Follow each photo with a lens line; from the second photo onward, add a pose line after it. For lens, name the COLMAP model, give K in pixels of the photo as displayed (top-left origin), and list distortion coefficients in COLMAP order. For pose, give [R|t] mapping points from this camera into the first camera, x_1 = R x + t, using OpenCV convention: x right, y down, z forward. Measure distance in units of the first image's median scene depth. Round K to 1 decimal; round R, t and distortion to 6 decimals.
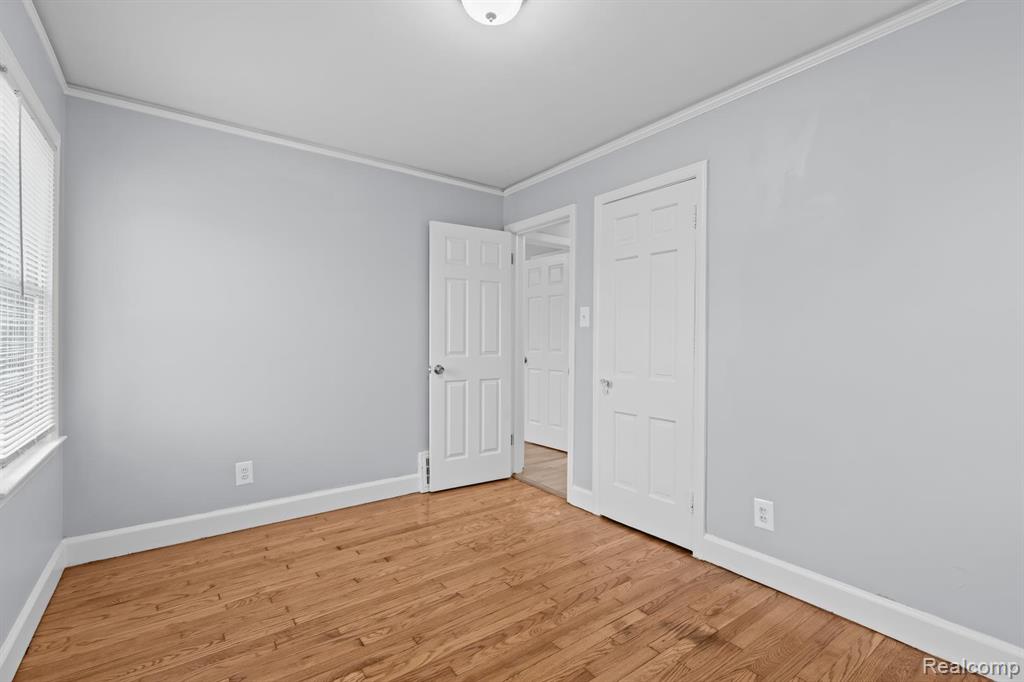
lens RADIAL K [[466.3, 0, 512.0], [0, 466.3, 341.0], [0, 0, 1]] dist [0.007375, -0.000176]
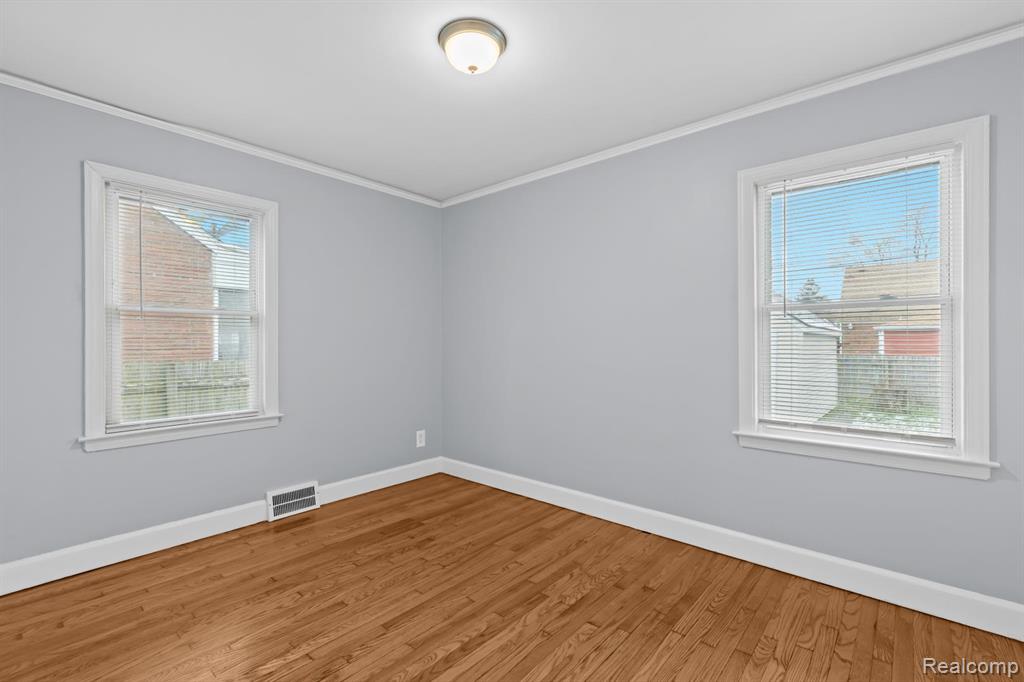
lens RADIAL K [[466.3, 0, 512.0], [0, 466.3, 341.0], [0, 0, 1]] dist [0.007375, -0.000176]
pose [[-0.977490, -0.004961, -0.210924, 0.095014], [-0.005749, 0.999979, 0.003121, -0.018123], [0.210904, 0.004264, -0.977498, 2.029605]]
